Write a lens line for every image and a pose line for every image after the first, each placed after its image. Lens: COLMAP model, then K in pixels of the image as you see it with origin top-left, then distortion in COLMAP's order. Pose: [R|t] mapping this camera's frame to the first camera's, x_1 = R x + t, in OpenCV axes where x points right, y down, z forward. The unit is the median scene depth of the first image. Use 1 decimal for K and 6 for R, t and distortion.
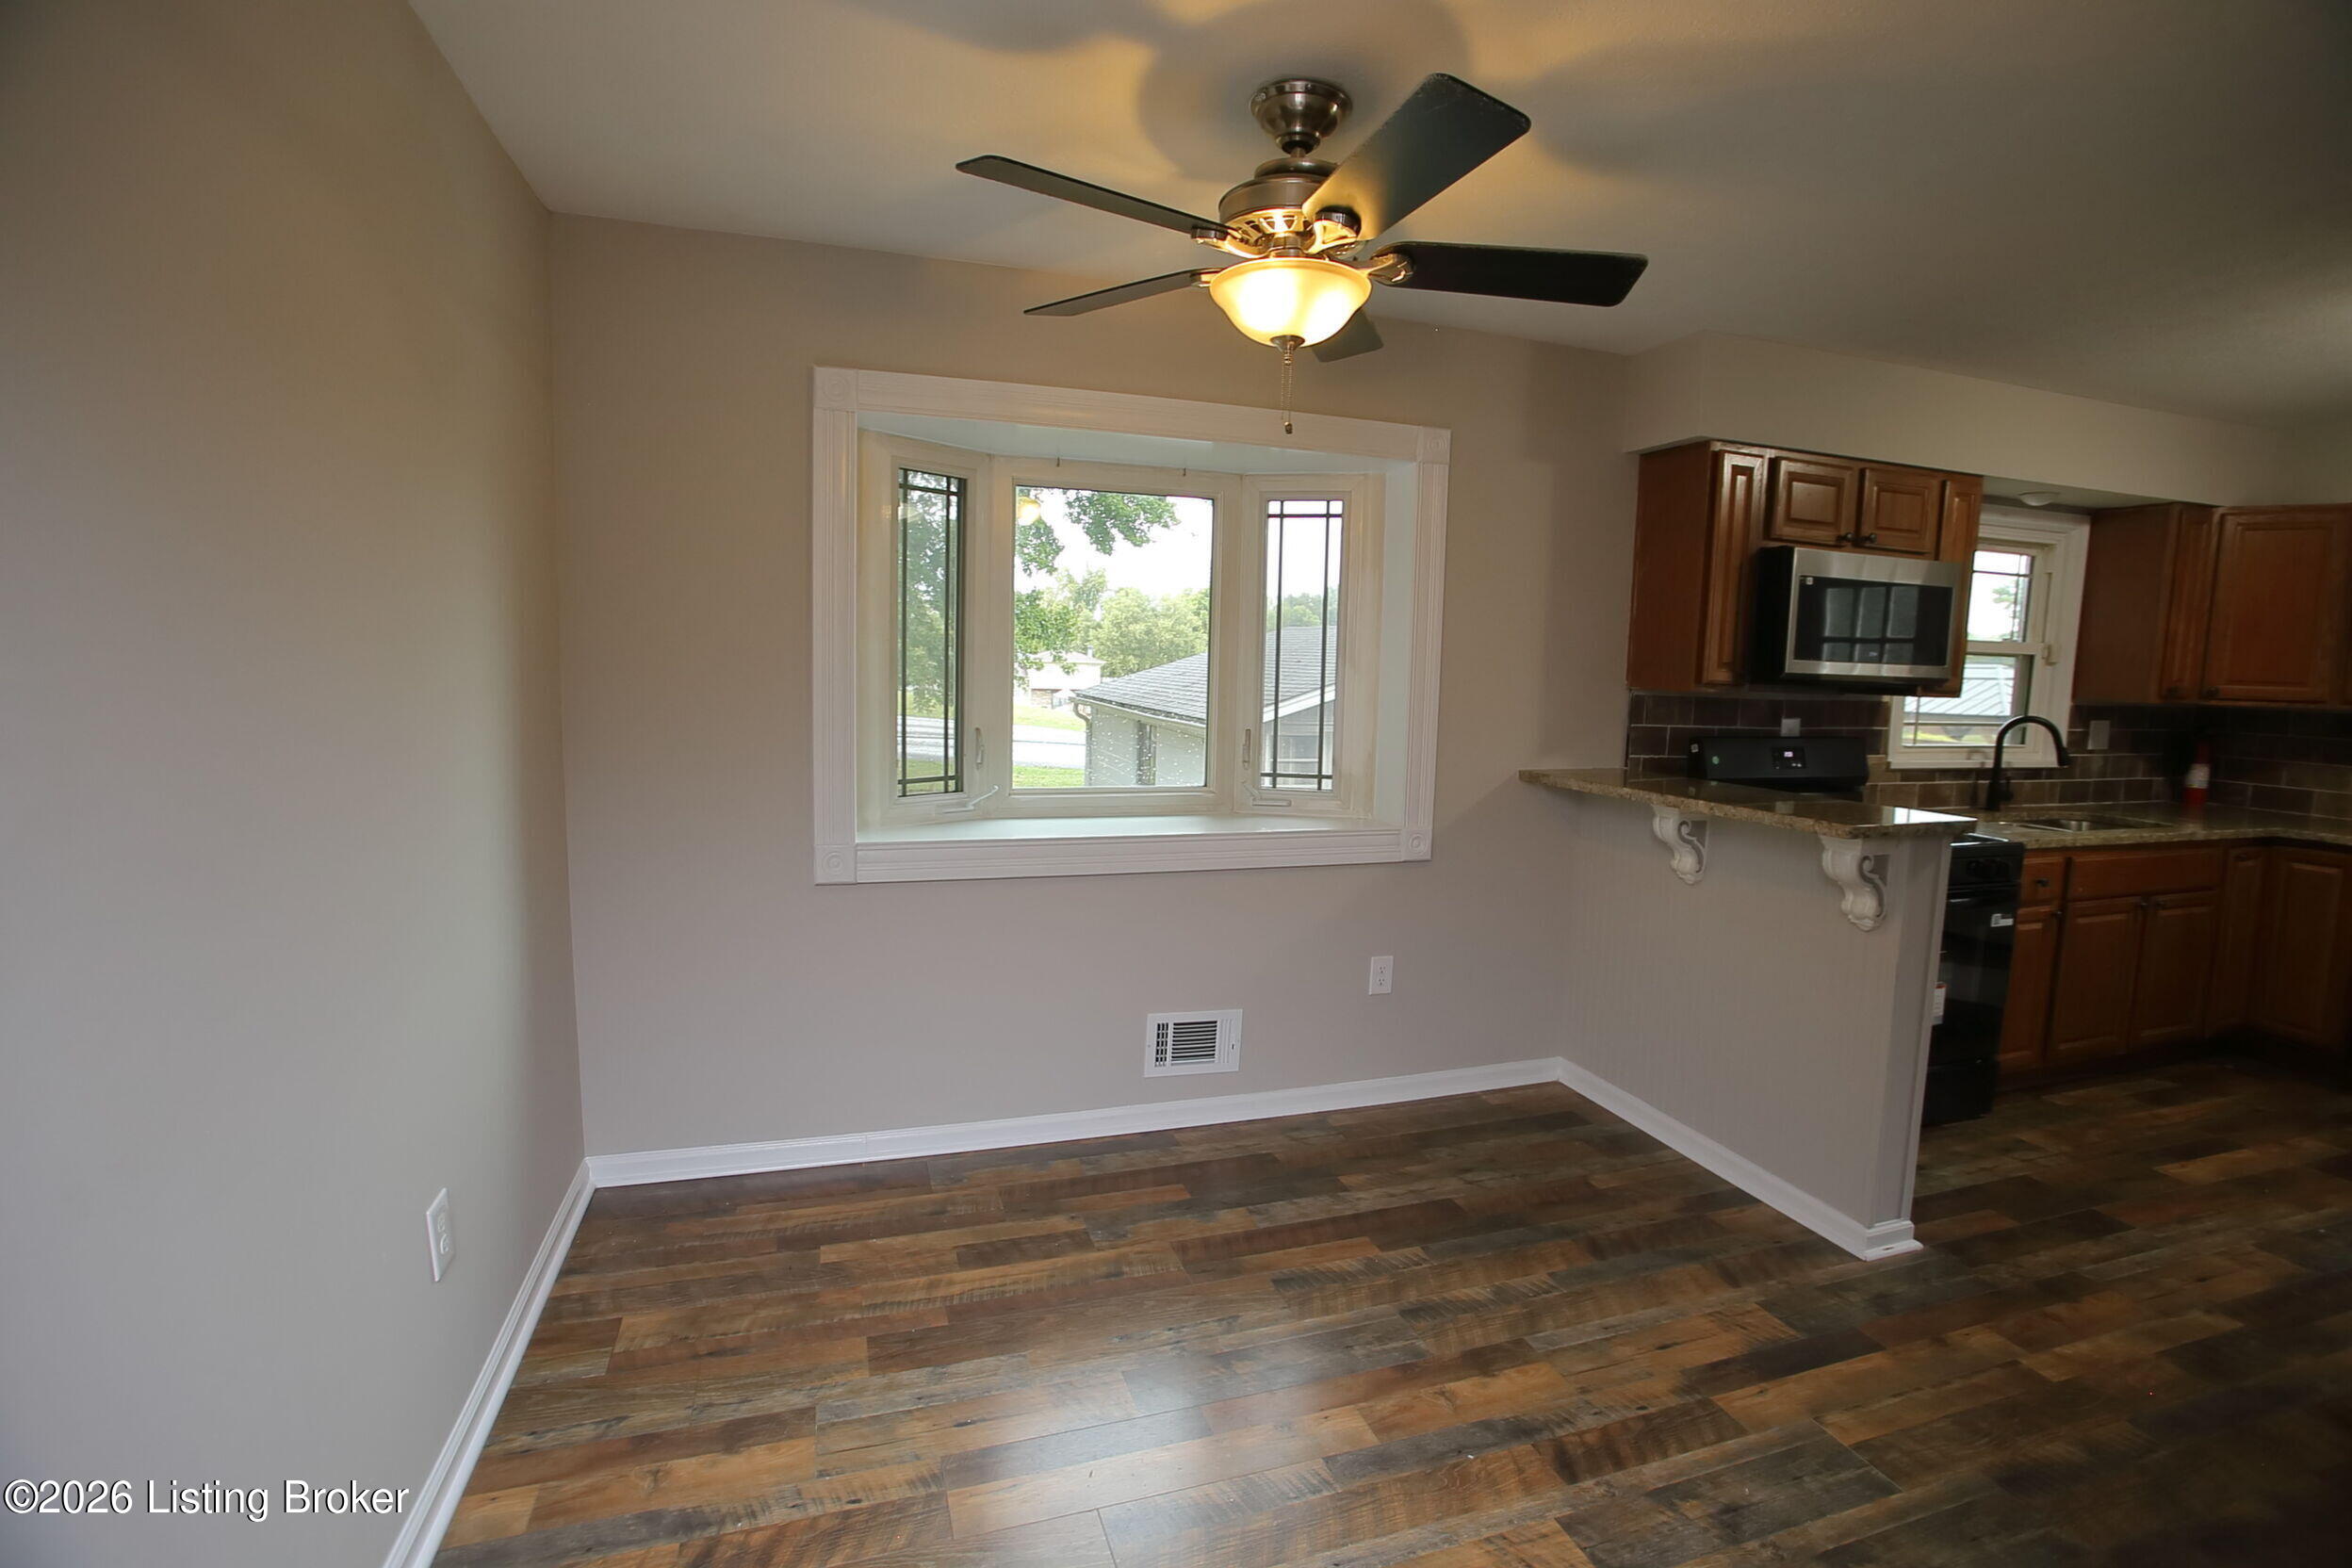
lens RADIAL K [[1070.4, 0, 1177.2], [0, 1070.4, 791.0], [0, 0, 1]] dist [-0.046260, 0.011770]
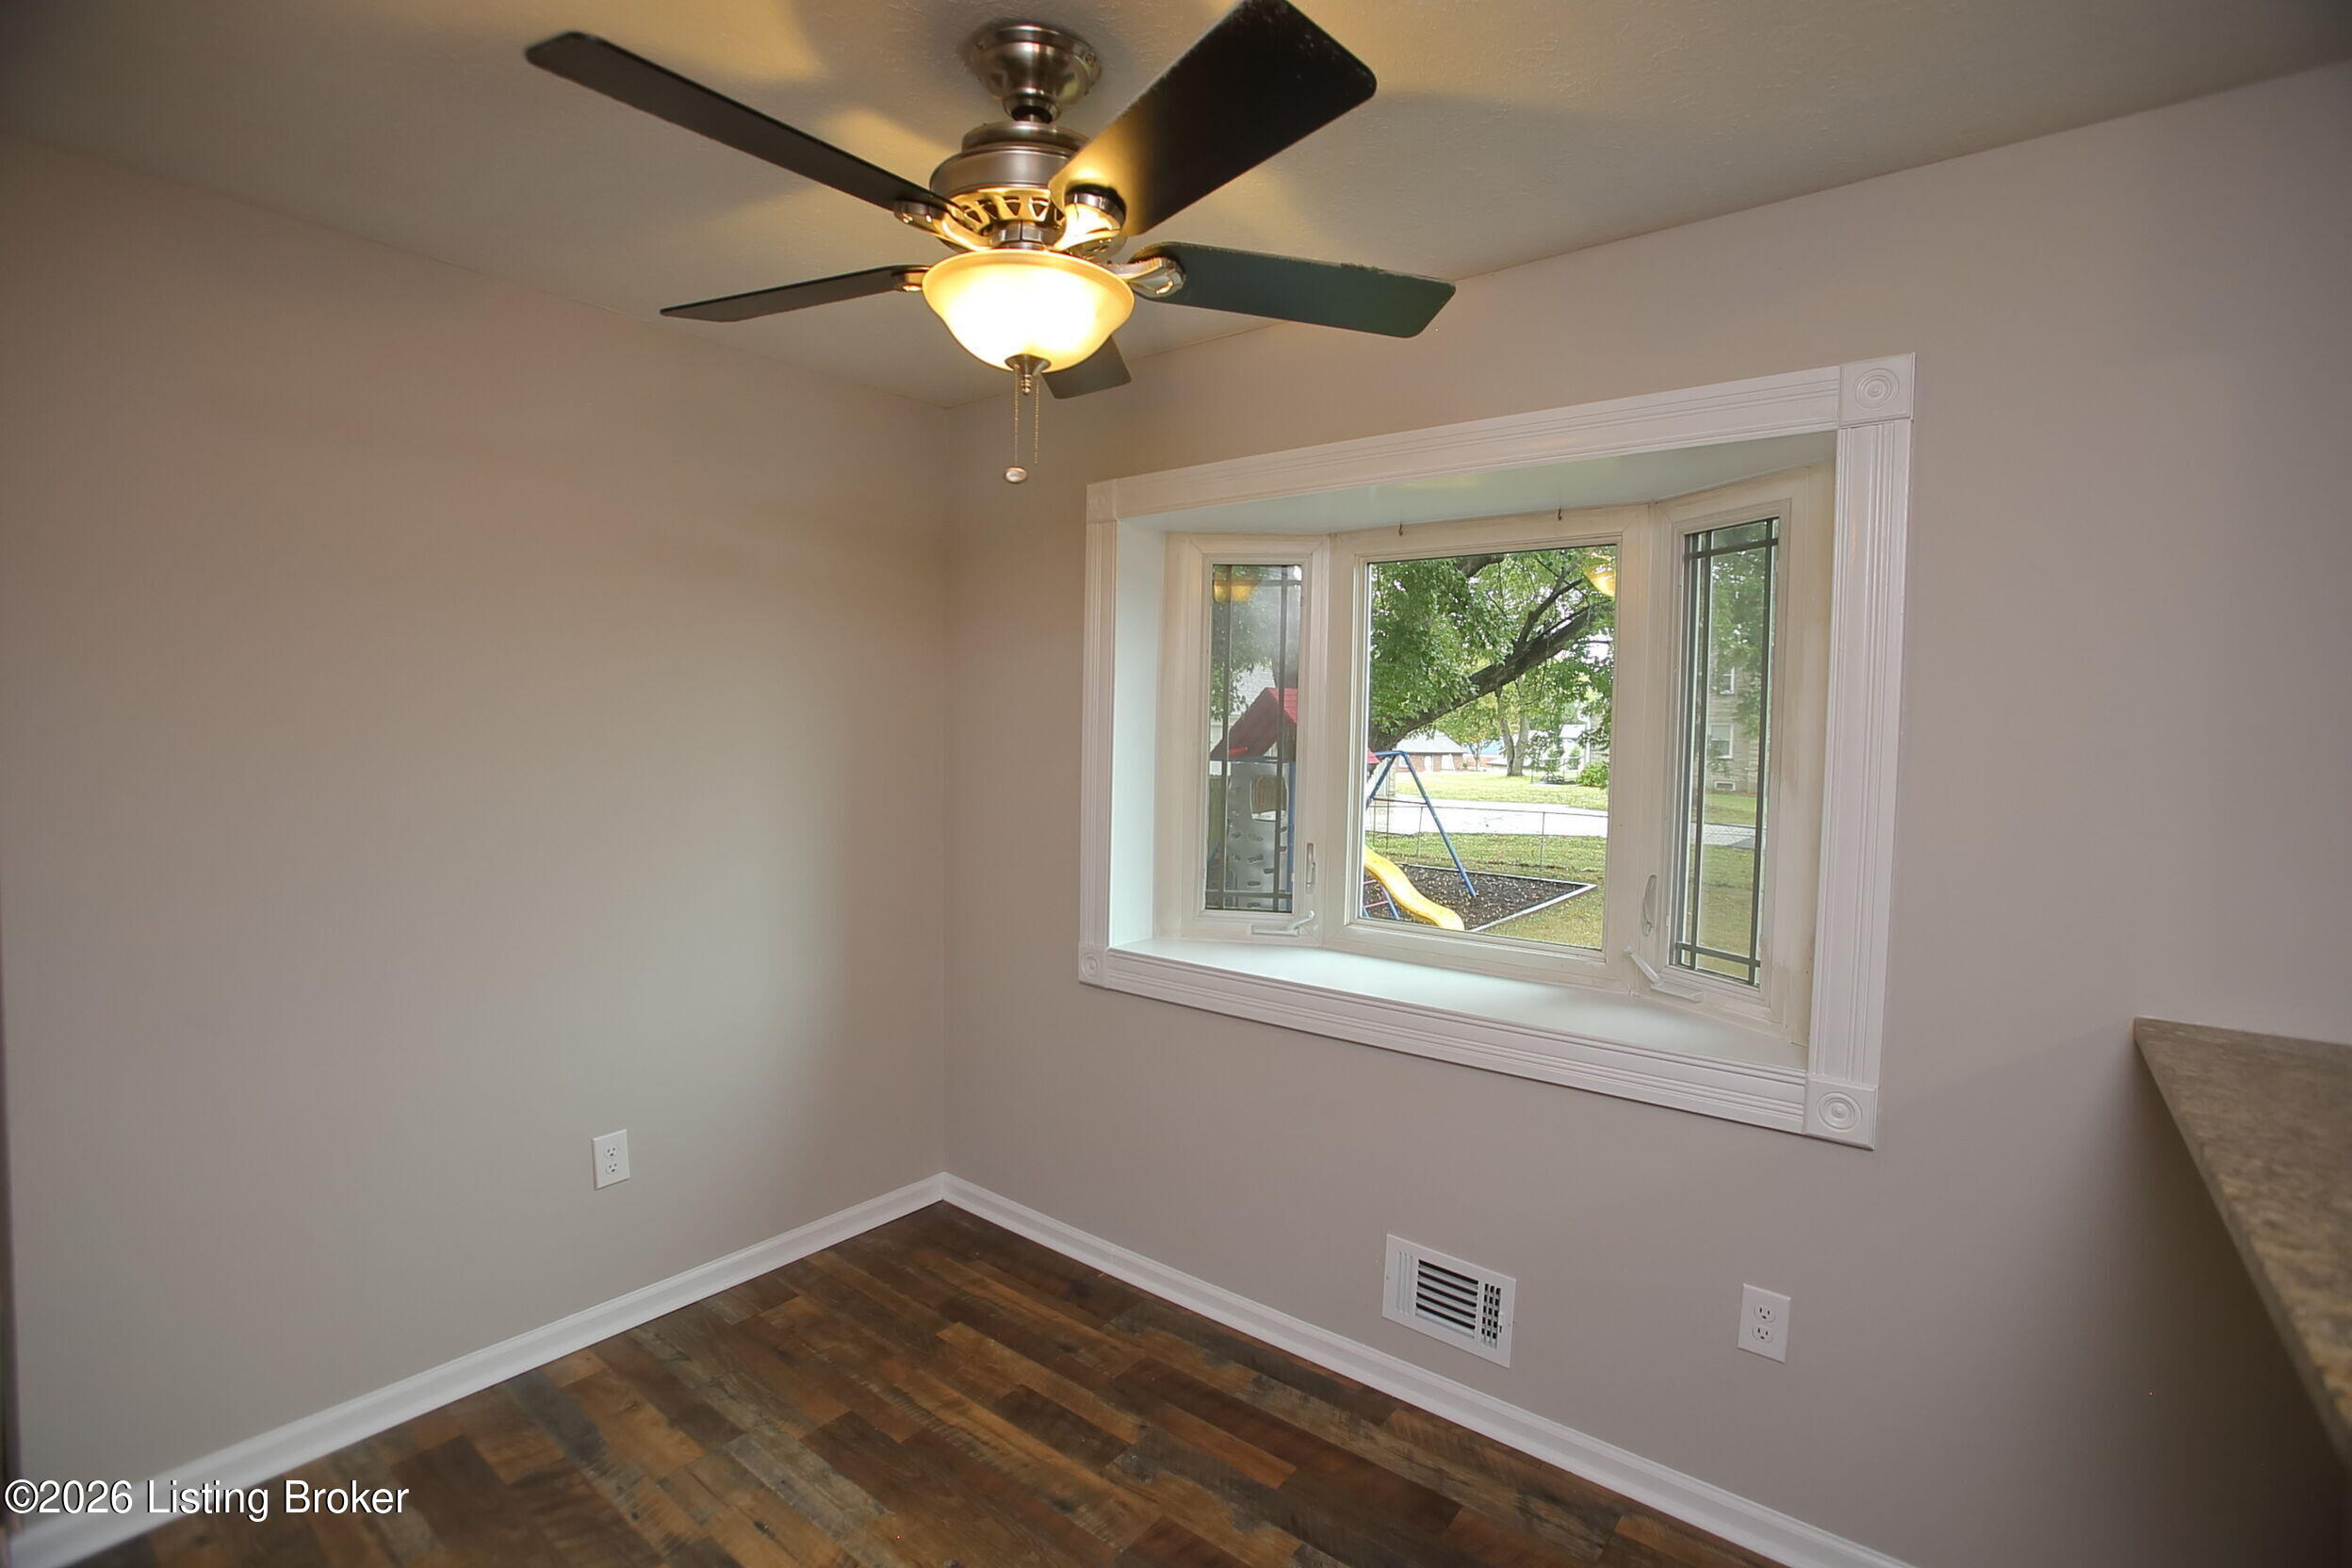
lens RADIAL K [[1070.4, 0, 1191.6], [0, 1070.4, 788.2], [0, 0, 1]] dist [-0.046260, 0.011770]
pose [[0.559551, 0.031219, -0.828208, 0.657713], [-0.103425, 0.994109, -0.032403, -0.087016], [0.822317, 0.103789, 0.559484, 0.559561]]
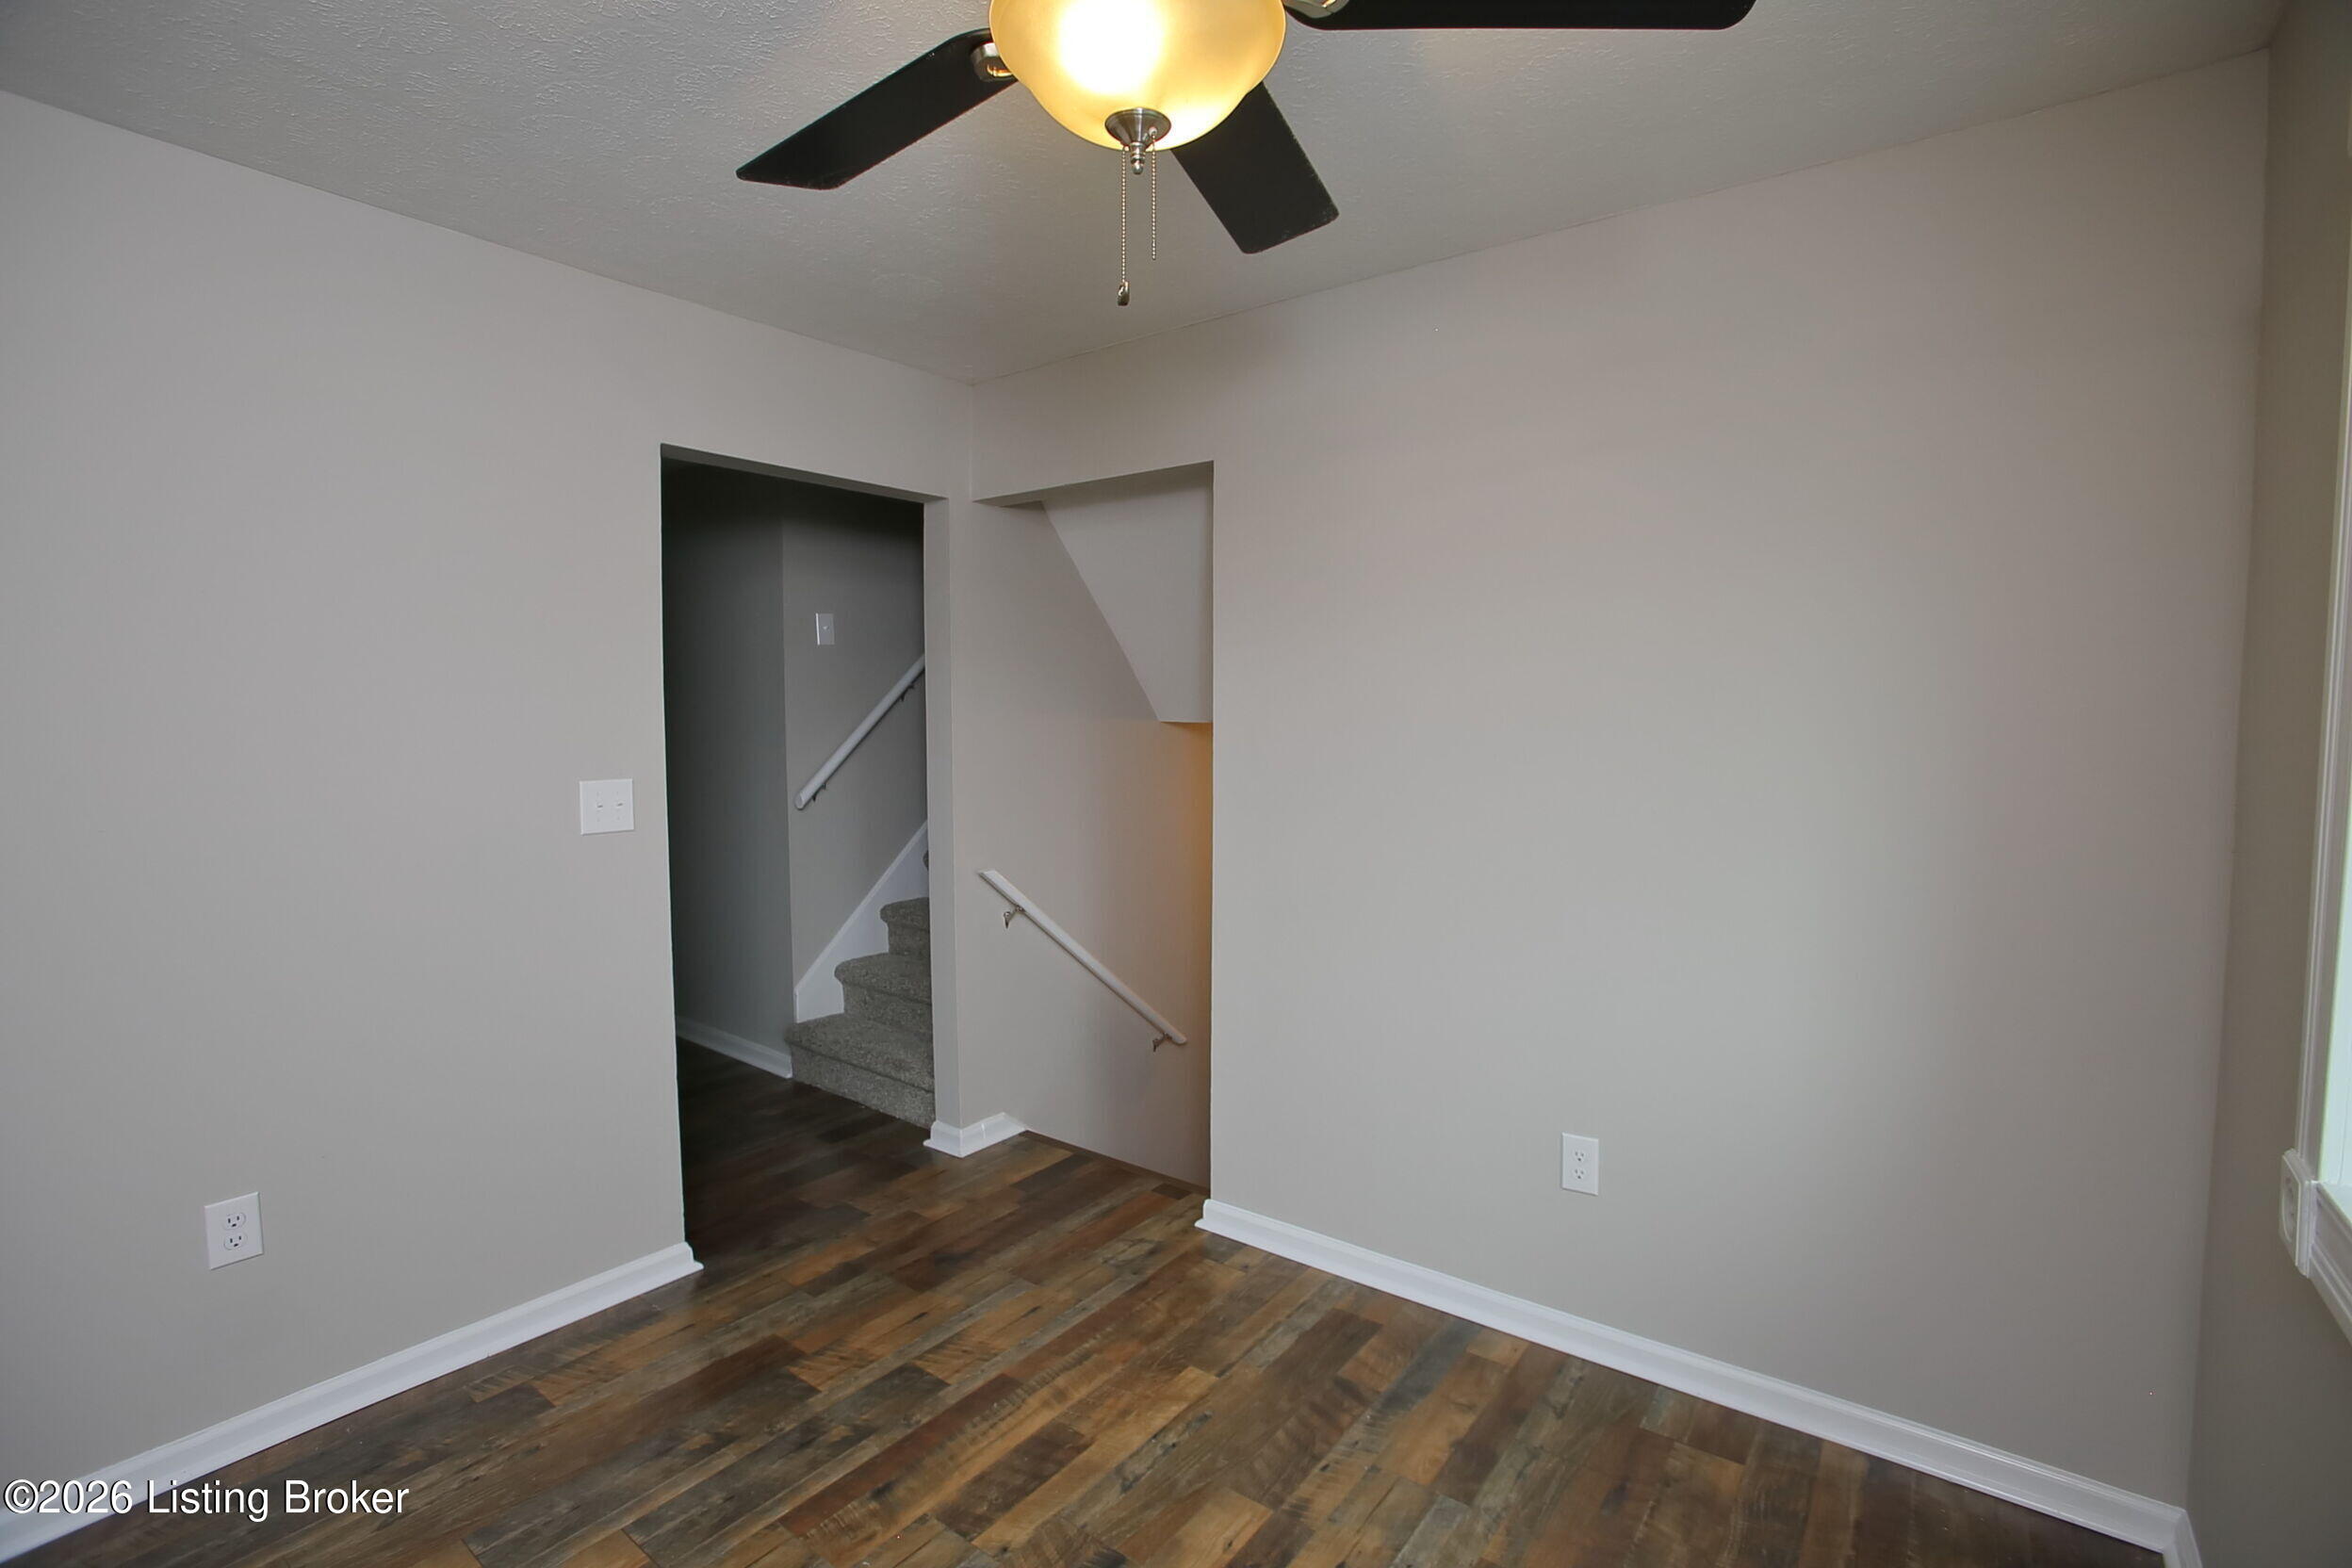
lens RADIAL K [[1070.4, 0, 1170.0], [0, 1070.4, 782.8], [0, 0, 1]] dist [-0.046260, 0.011770]
pose [[-0.826100, 0.006469, -0.563486, 0.322948], [-0.088009, 0.986183, 0.140347, -0.130034], [0.556608, 0.165533, -0.814117, 1.209413]]
